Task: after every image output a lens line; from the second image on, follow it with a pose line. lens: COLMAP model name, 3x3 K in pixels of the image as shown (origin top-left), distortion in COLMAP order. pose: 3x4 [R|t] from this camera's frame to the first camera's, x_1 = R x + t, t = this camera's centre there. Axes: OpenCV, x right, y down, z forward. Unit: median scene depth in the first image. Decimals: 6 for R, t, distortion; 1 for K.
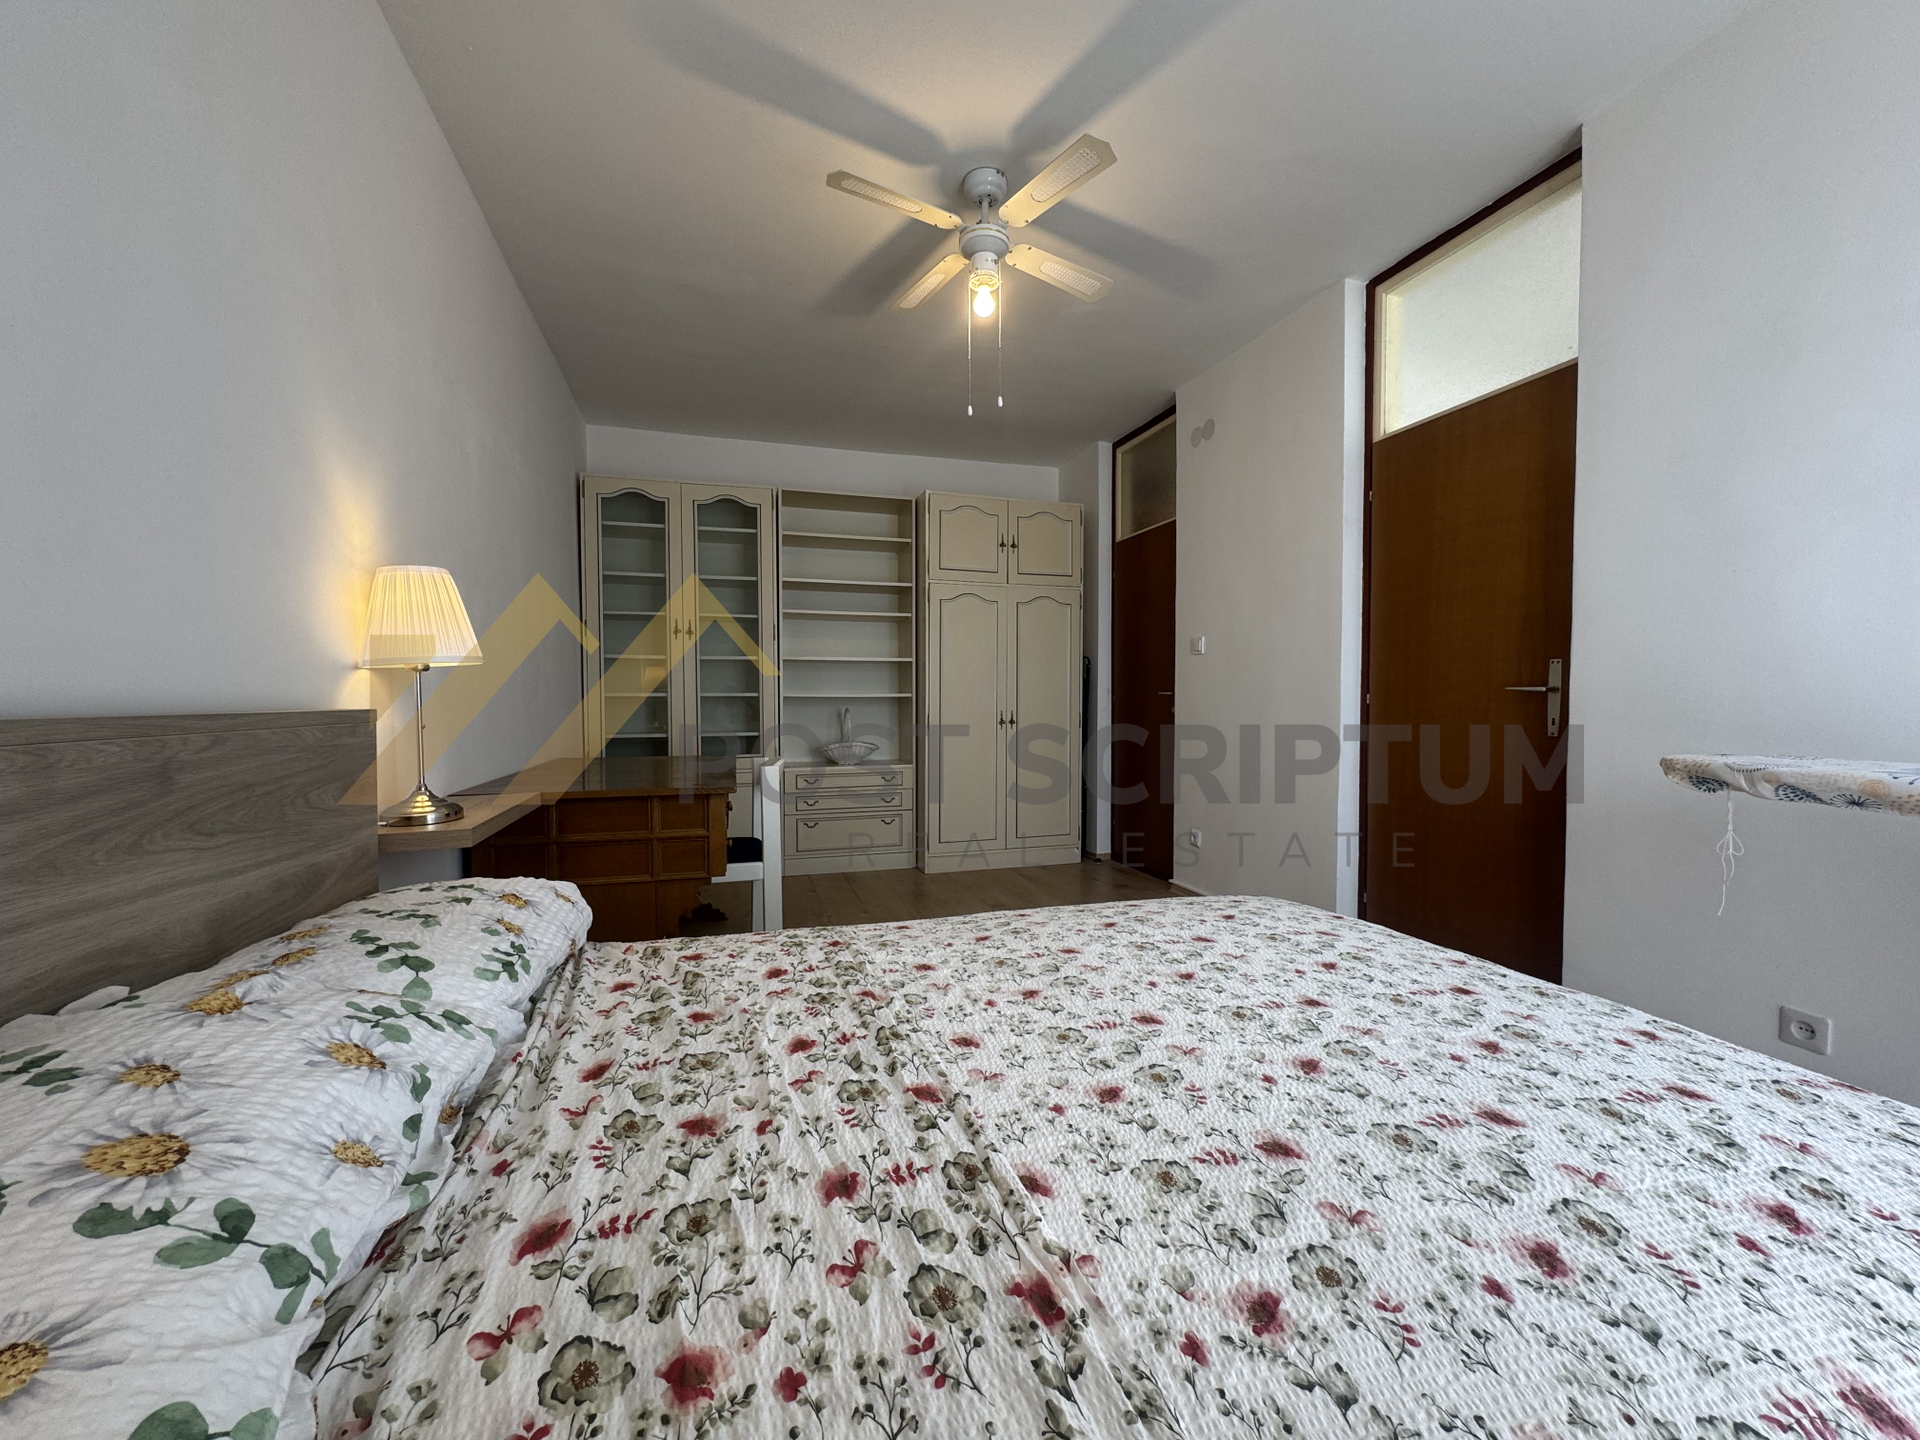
lens RADIAL K [[764.1, 0, 964.4], [0, 764.1, 723.9], [0, 0, 1]] dist [-0.001857, -0.000303]
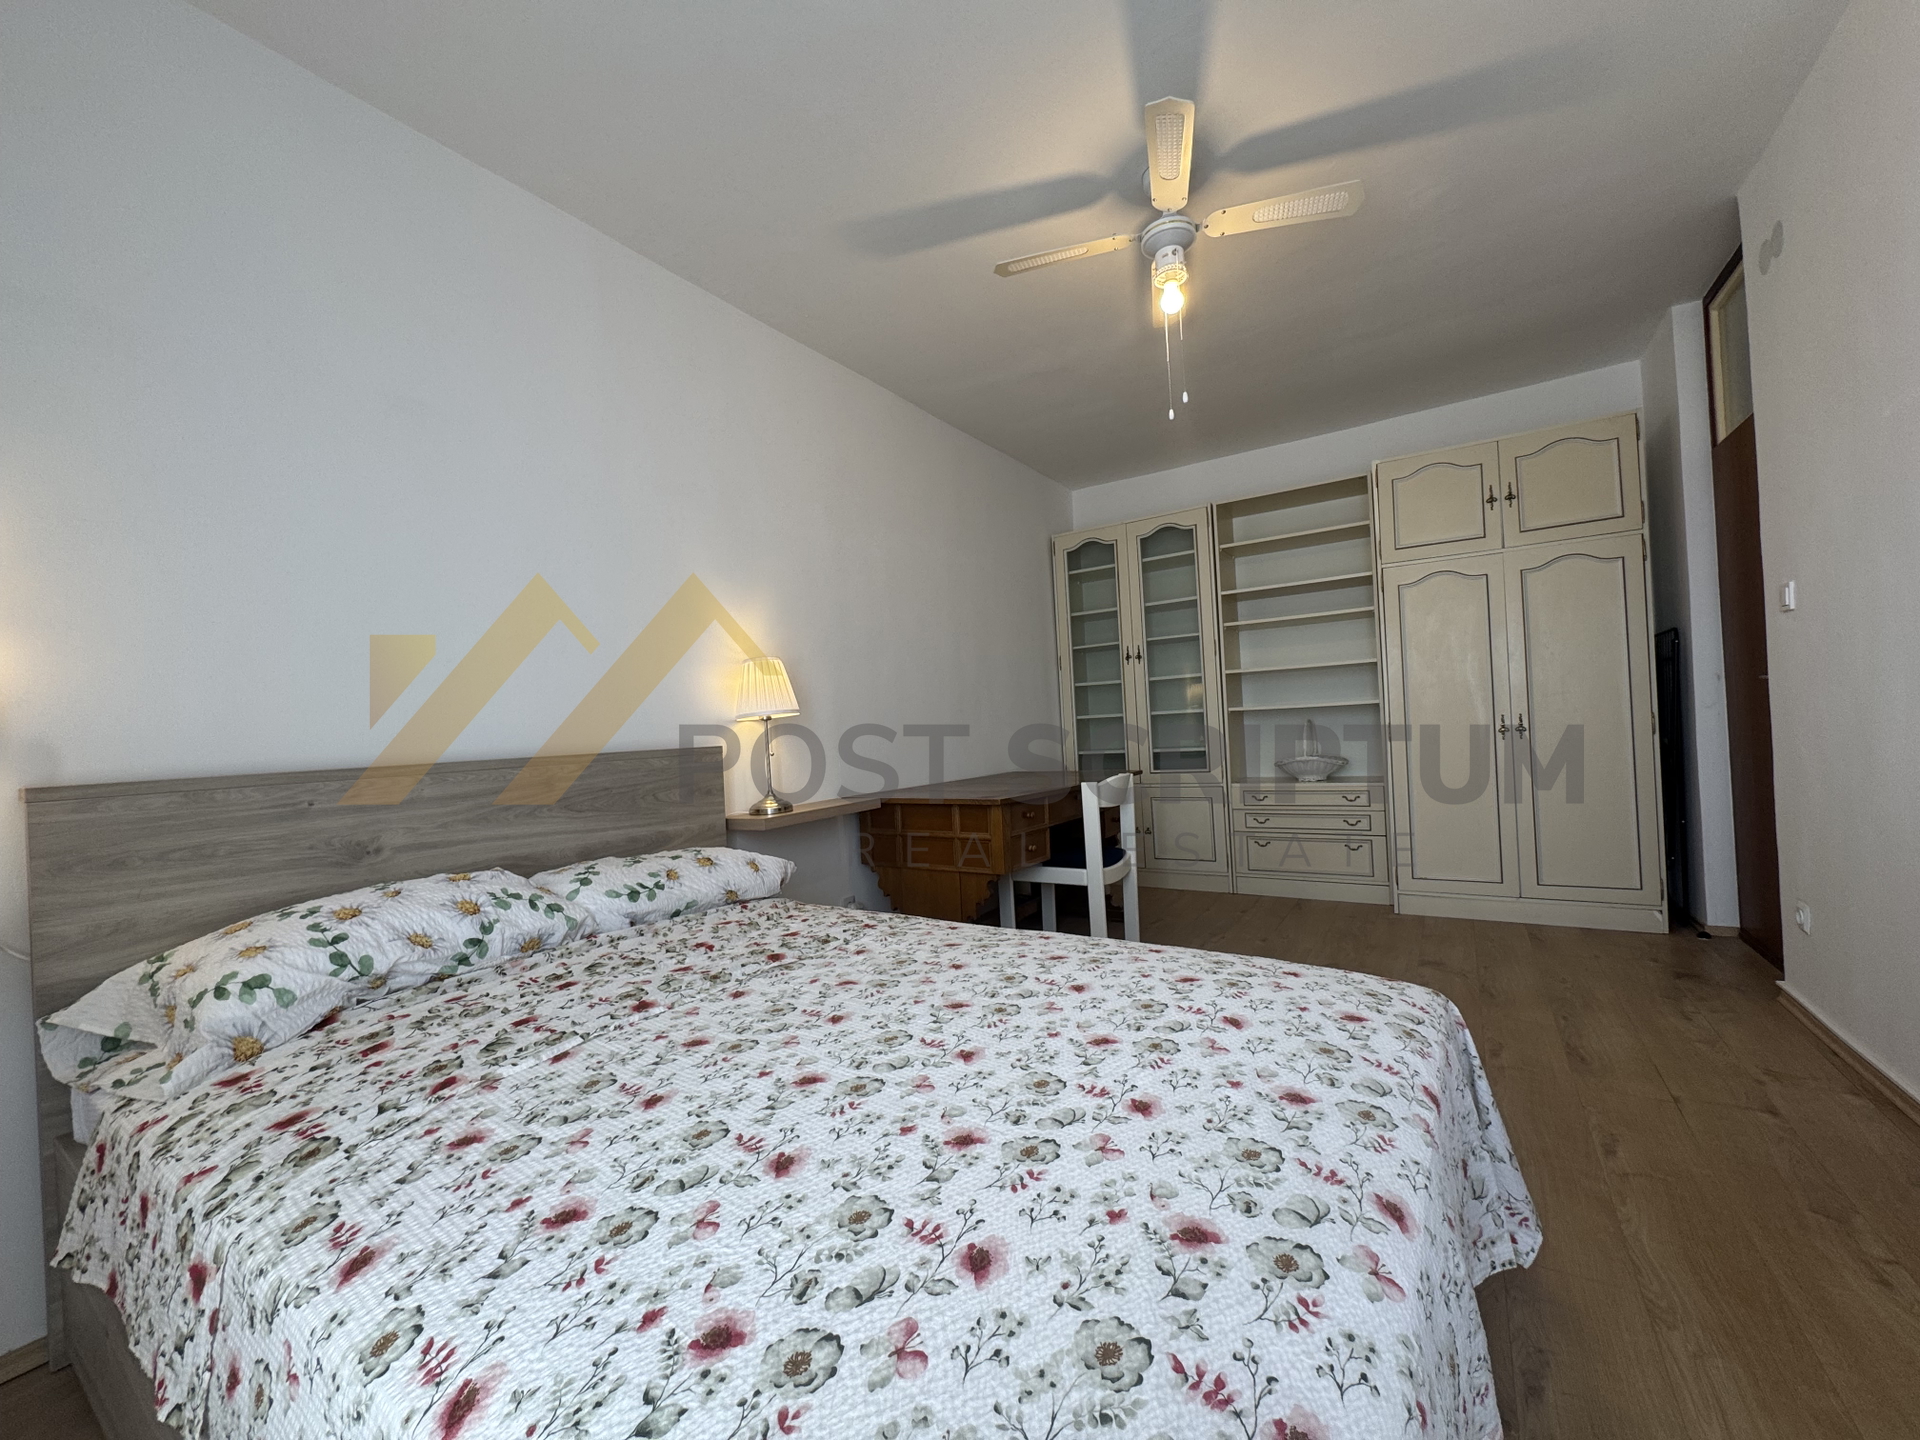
lens RADIAL K [[764.1, 0, 964.4], [0, 764.1, 723.9], [0, 0, 1]] dist [-0.001857, -0.000303]
pose [[0.642686, -0.035091, -0.765326, 1.016521], [0.026249, 0.999373, -0.023779, -0.015040], [0.765680, -0.004807, 0.643204, 0.341410]]
